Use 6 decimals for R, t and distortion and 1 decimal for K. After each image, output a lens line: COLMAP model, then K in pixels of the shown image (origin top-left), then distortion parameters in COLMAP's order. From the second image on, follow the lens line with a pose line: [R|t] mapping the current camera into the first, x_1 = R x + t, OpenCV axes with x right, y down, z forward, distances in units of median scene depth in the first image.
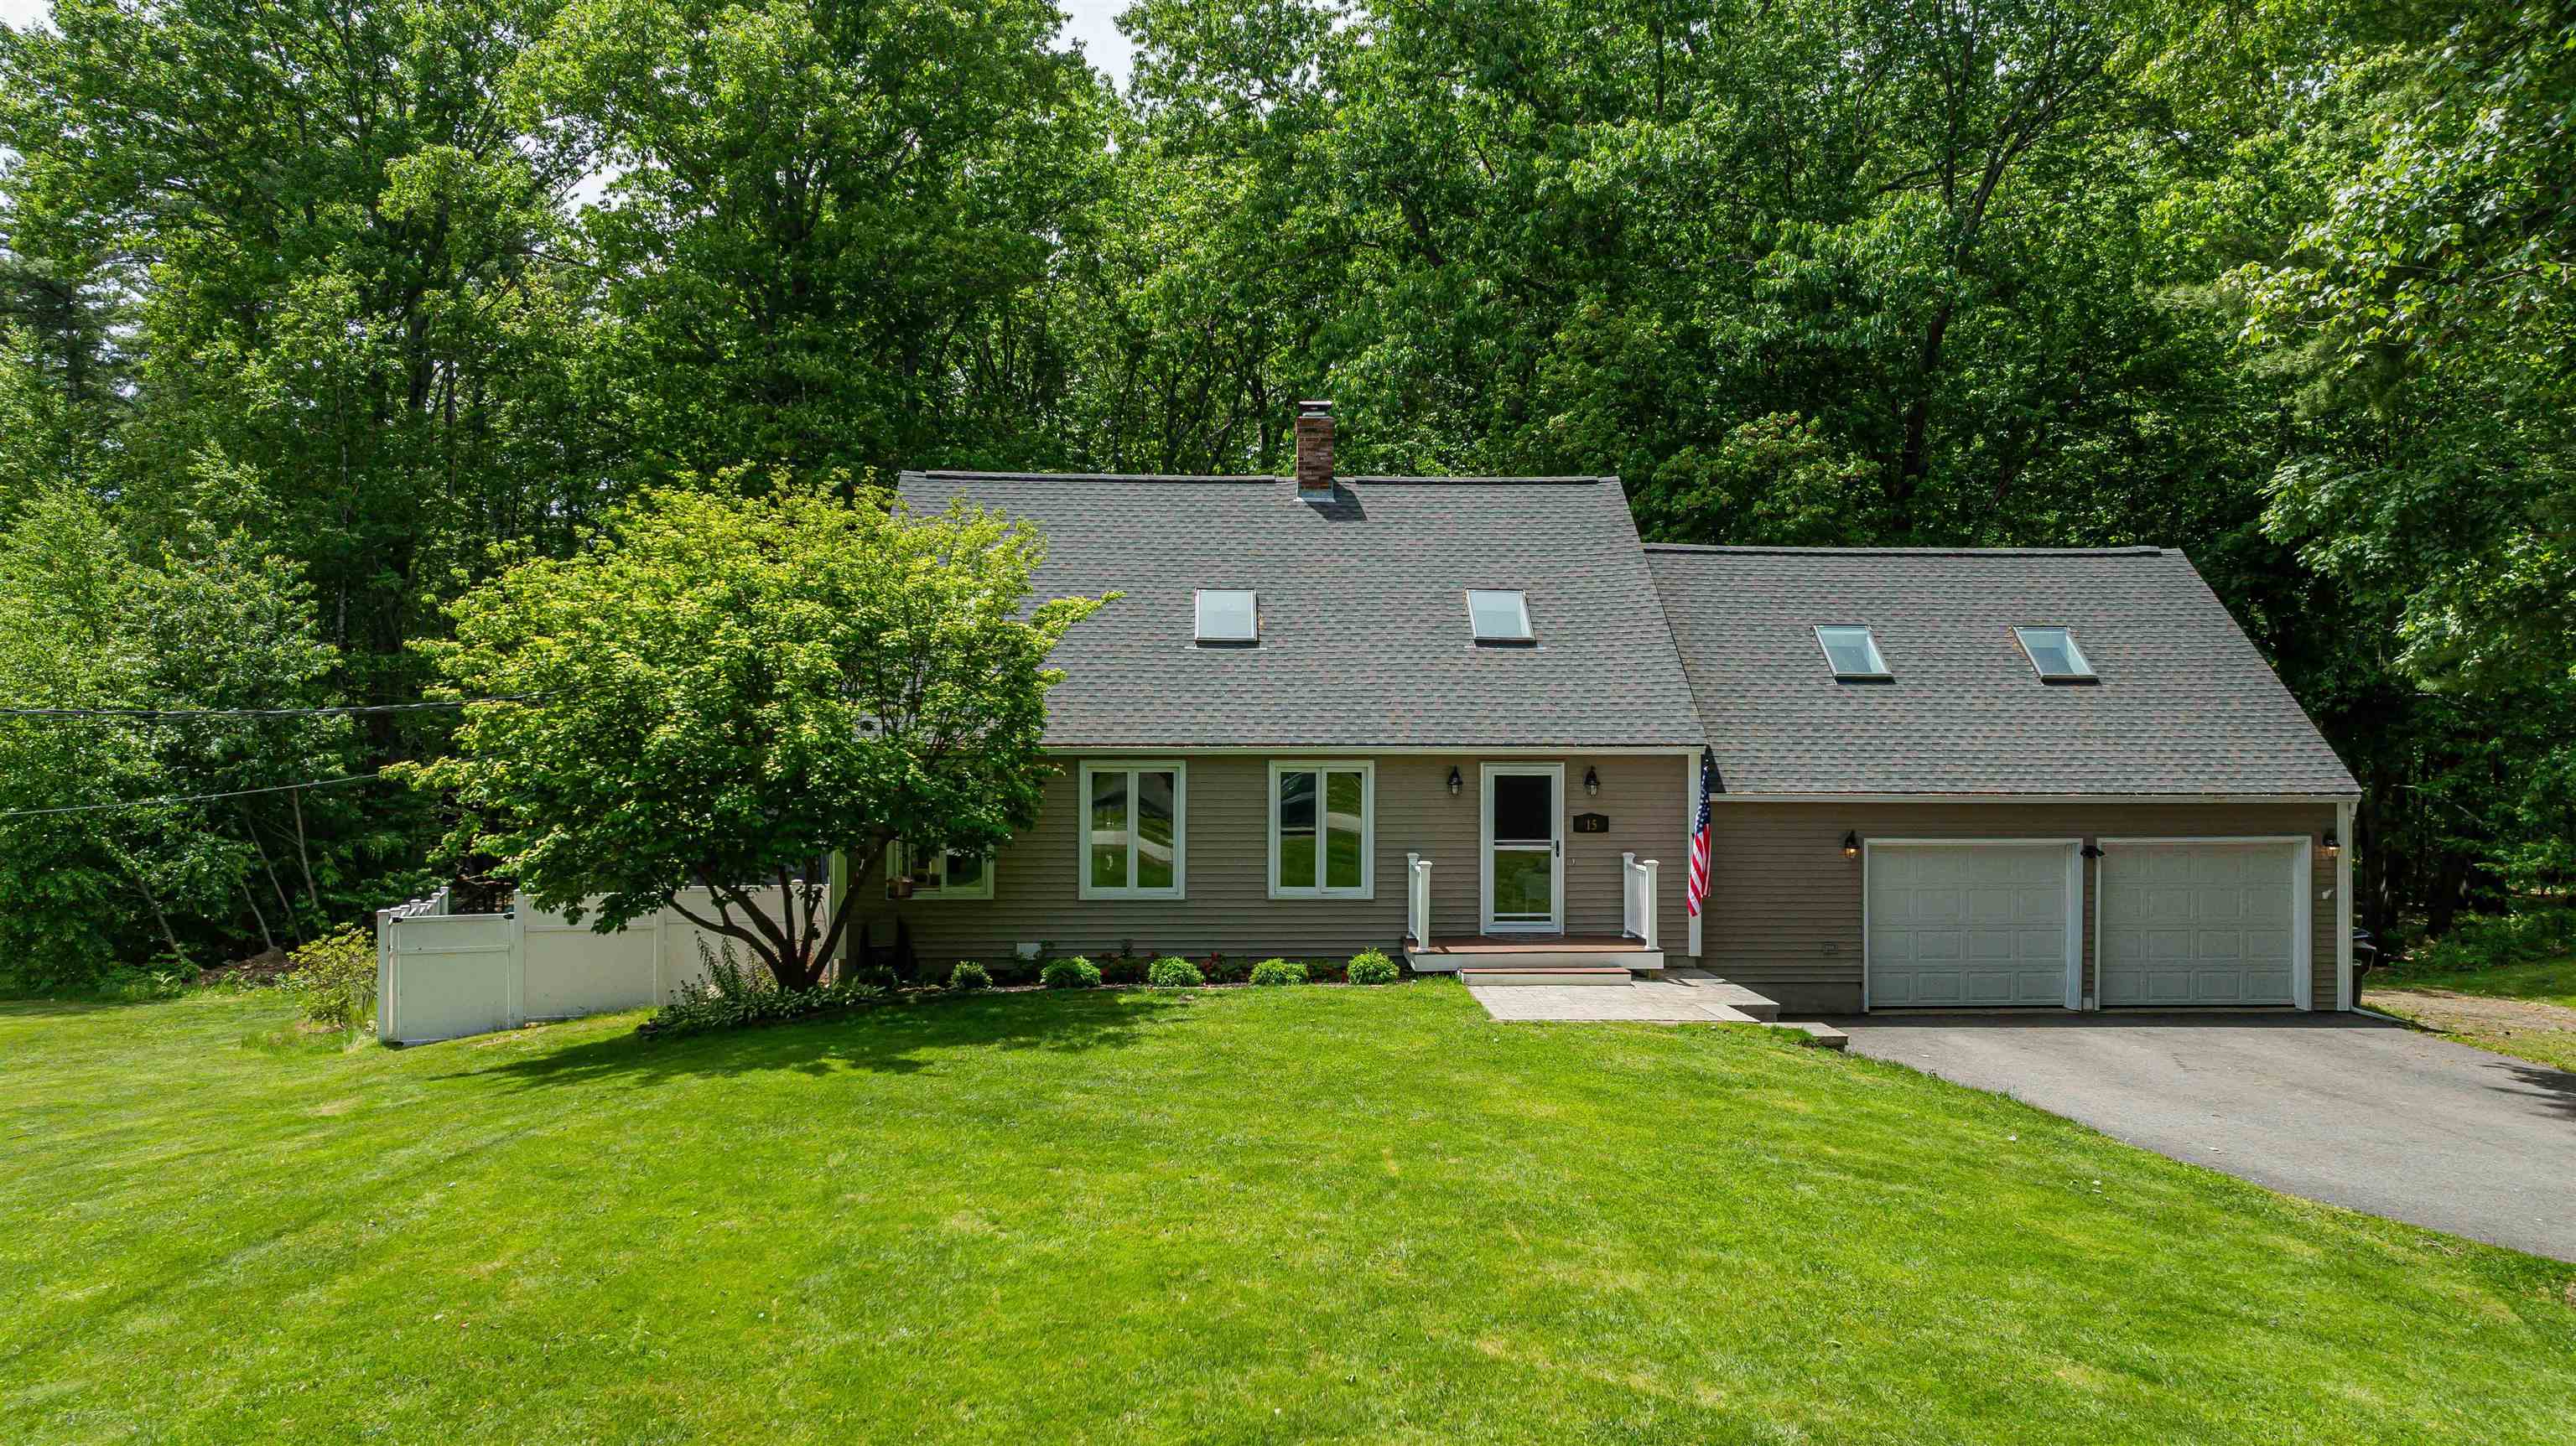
lens RADIAL K [[1827.9, 0, 1288.0], [0, 1827.9, 723.0], [0, 0, 1]] dist [-0.011022, 0.003113]
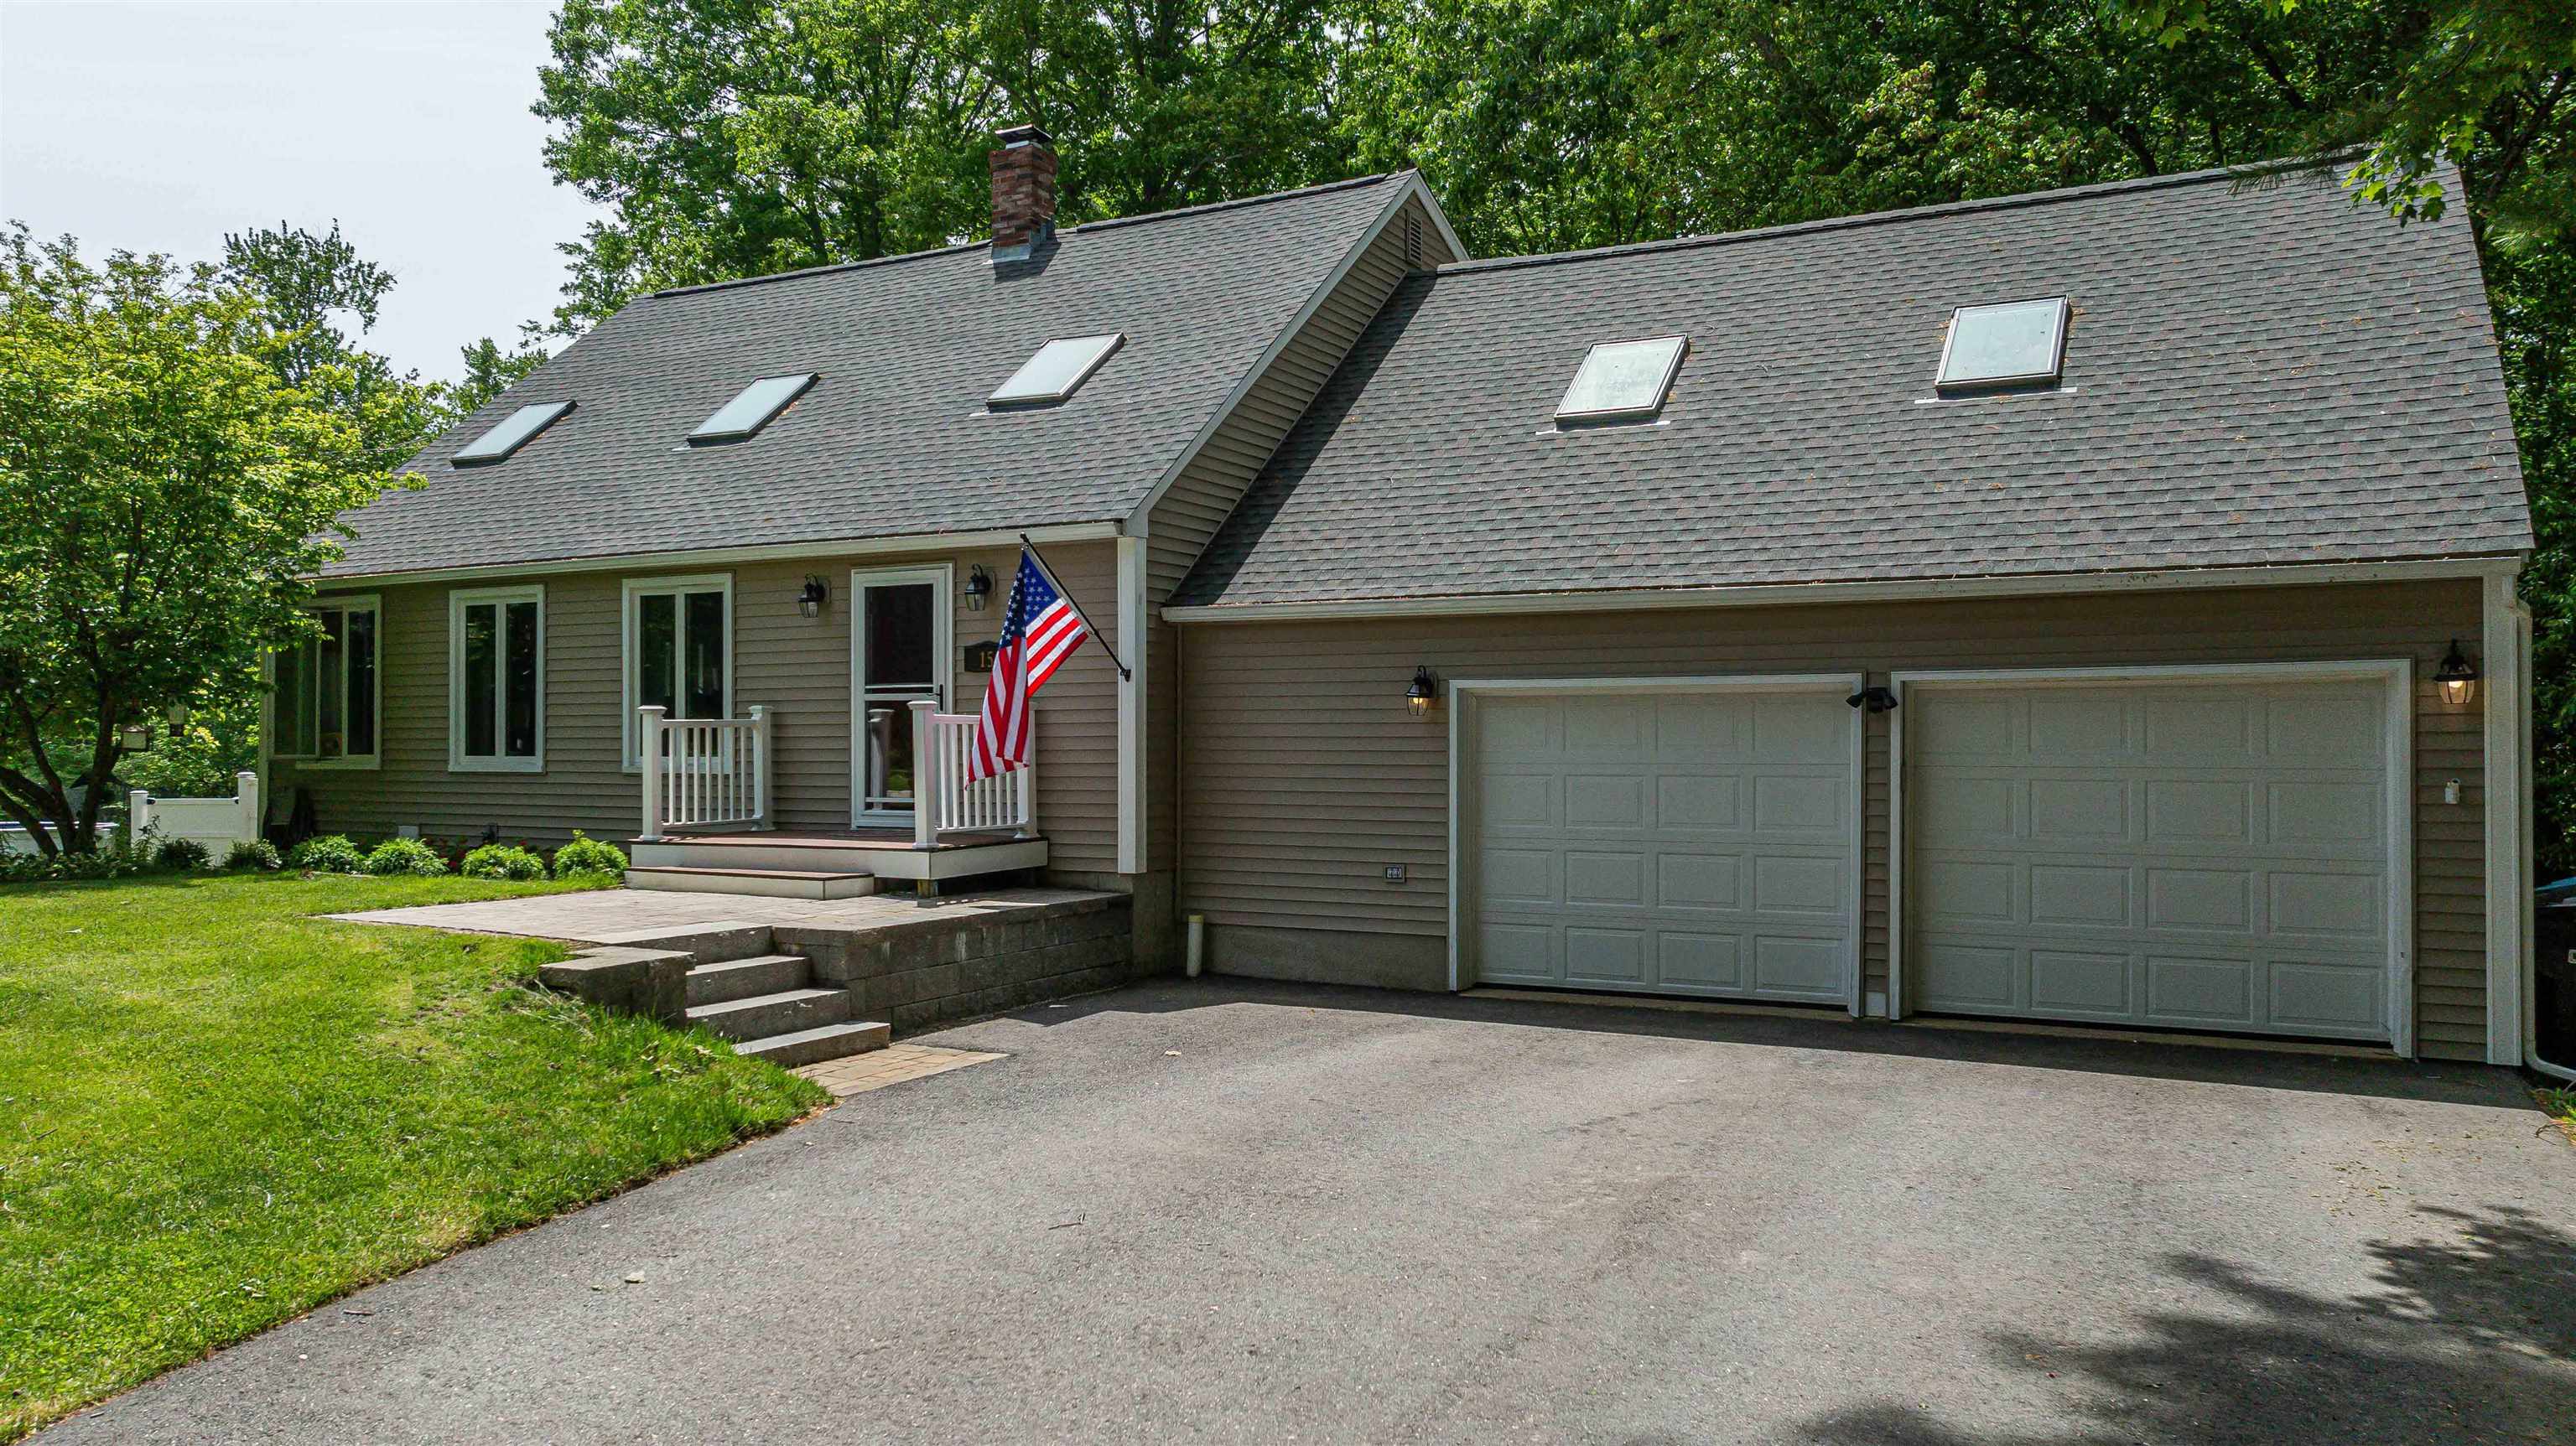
lens RADIAL K [[1827.9, 0, 1288.0], [0, 1827.9, 723.0], [0, 0, 1]] dist [-0.011022, 0.003113]
pose [[0.860210, -0.006368, -0.509900, 0.555808], [0.008477, 0.999962, 0.001813, 0.074667], [0.509869, -0.005882, 0.860232, 0.488338]]
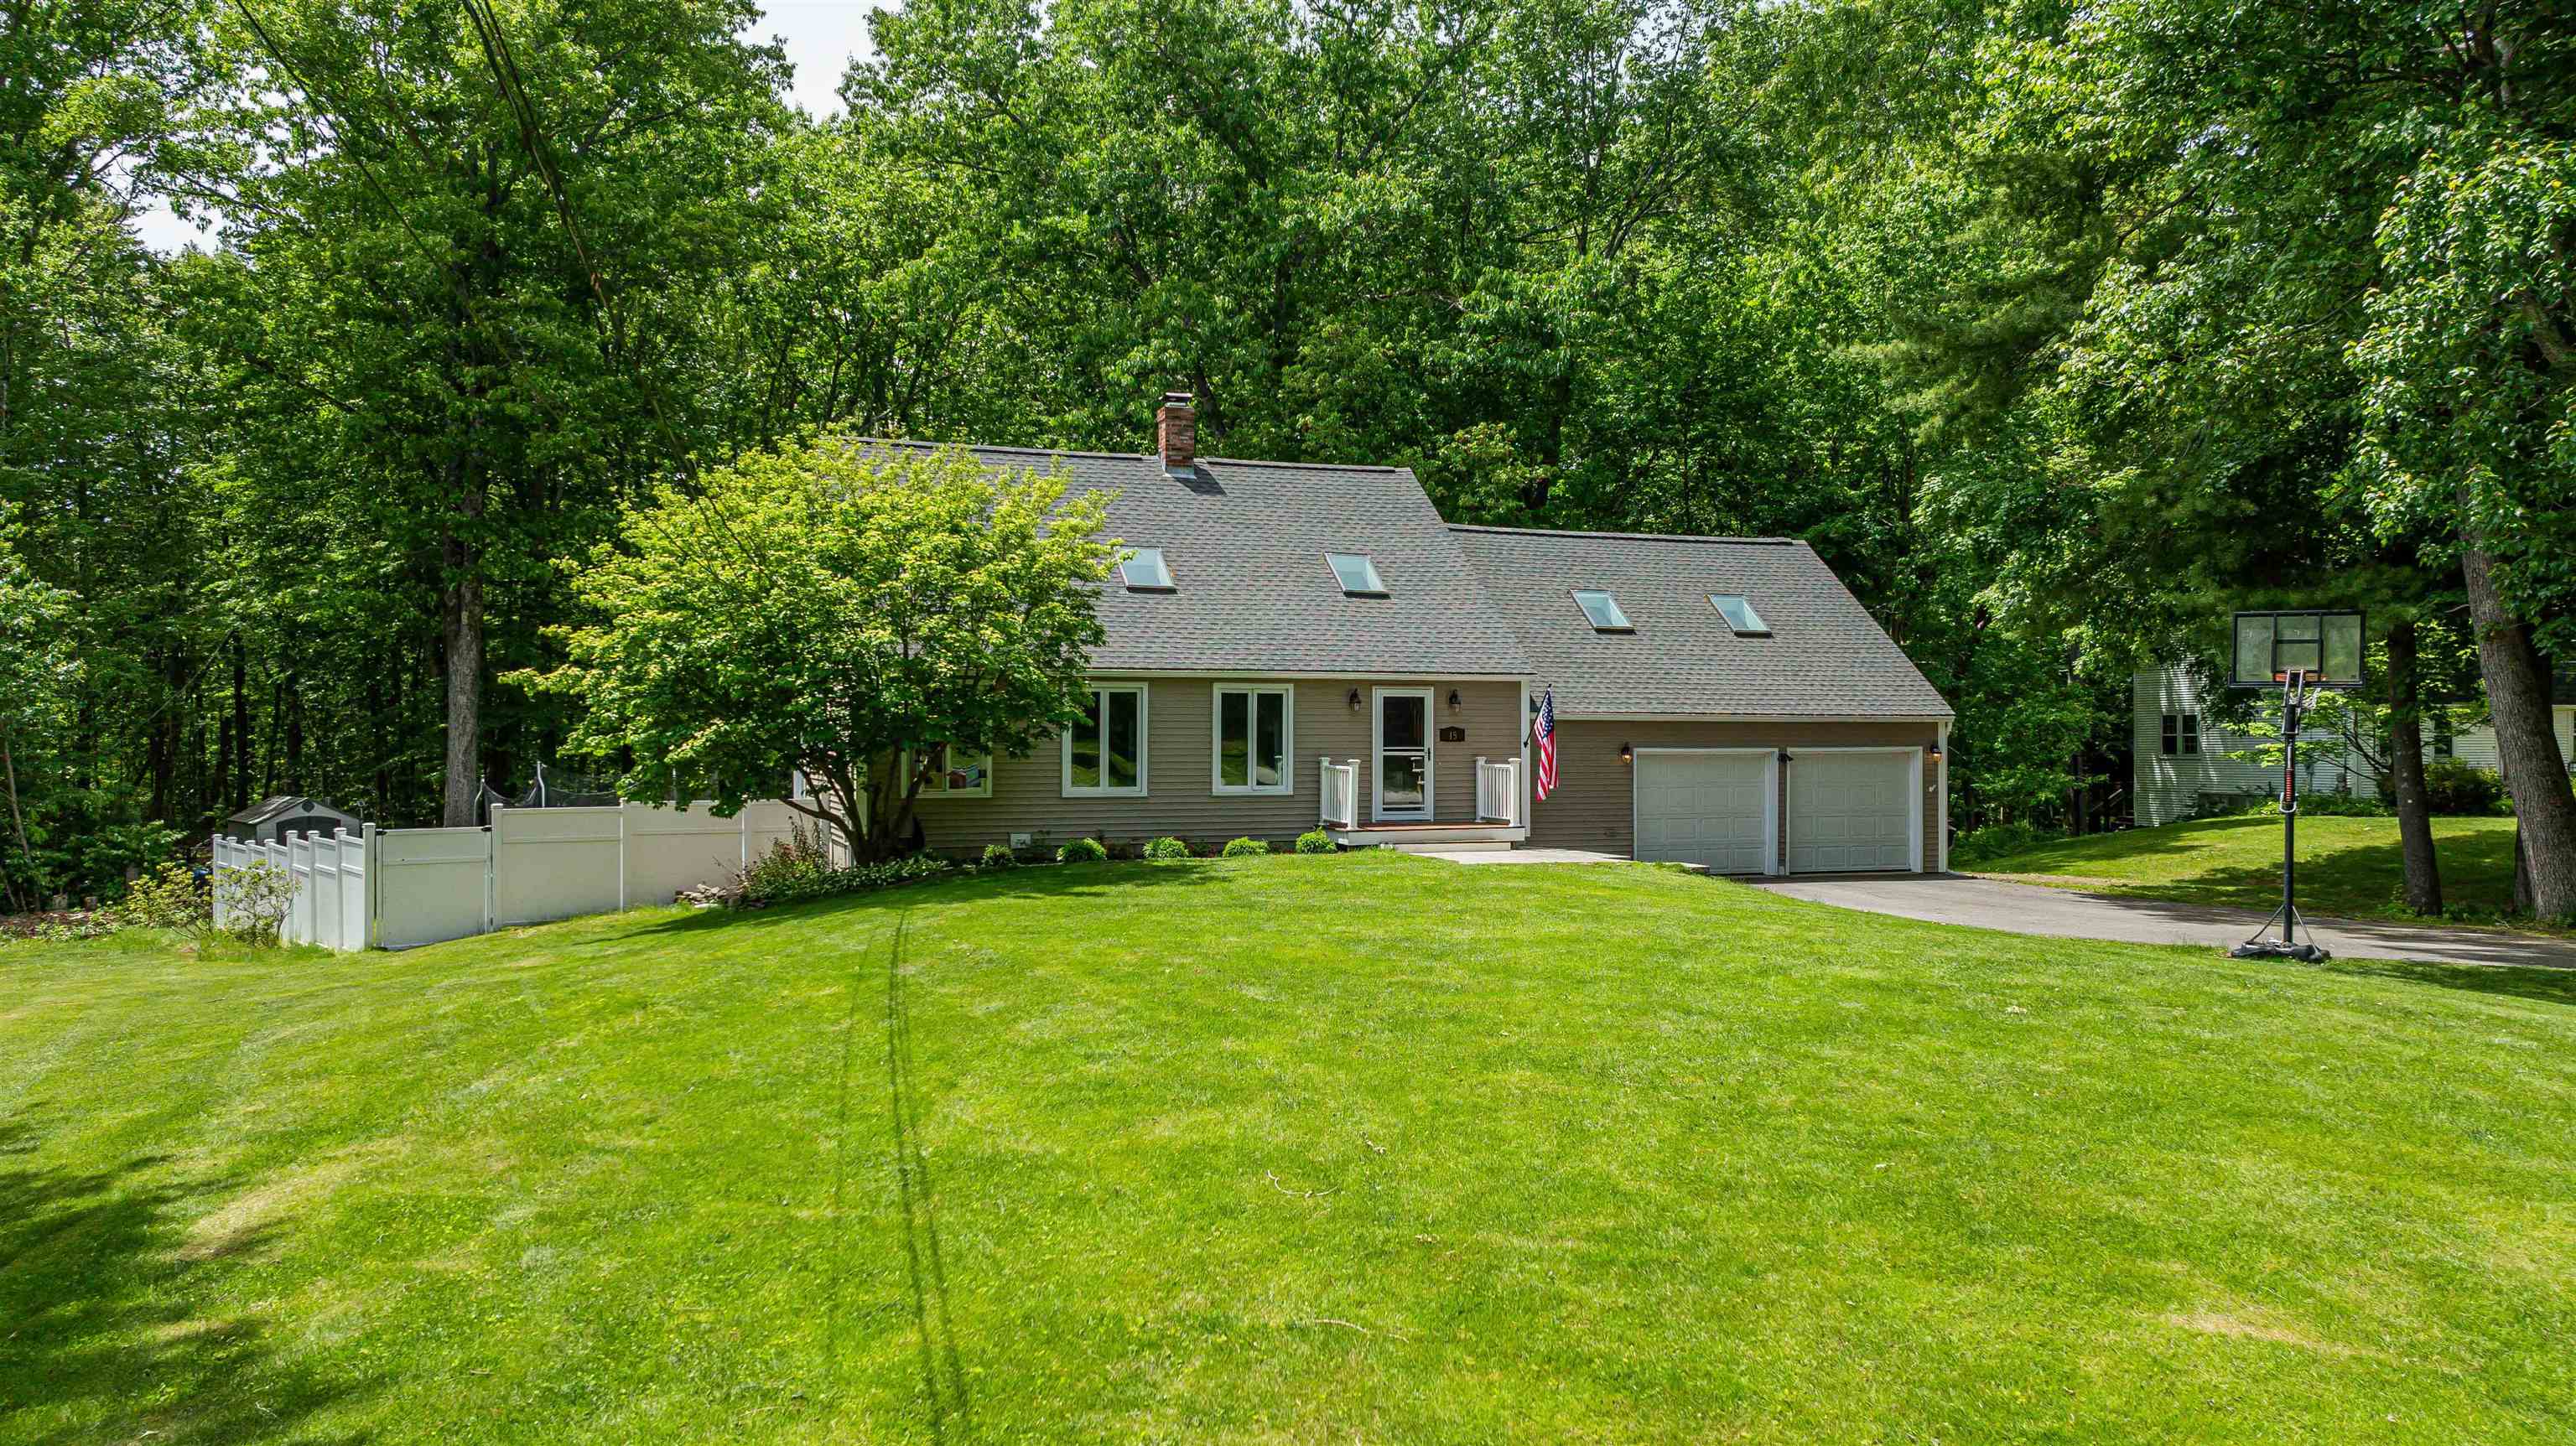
lens RADIAL K [[1811.0, 0, 1288.0], [0, 1811.0, 723.0], [0, 0, 1]] dist [0.001950, -0.001114]
pose [[0.954879, 0.001370, 0.296993, -0.309759], [-0.000958, 0.999998, -0.001533, 0.047095], [-0.296994, 0.001179, 0.954878, -0.173431]]
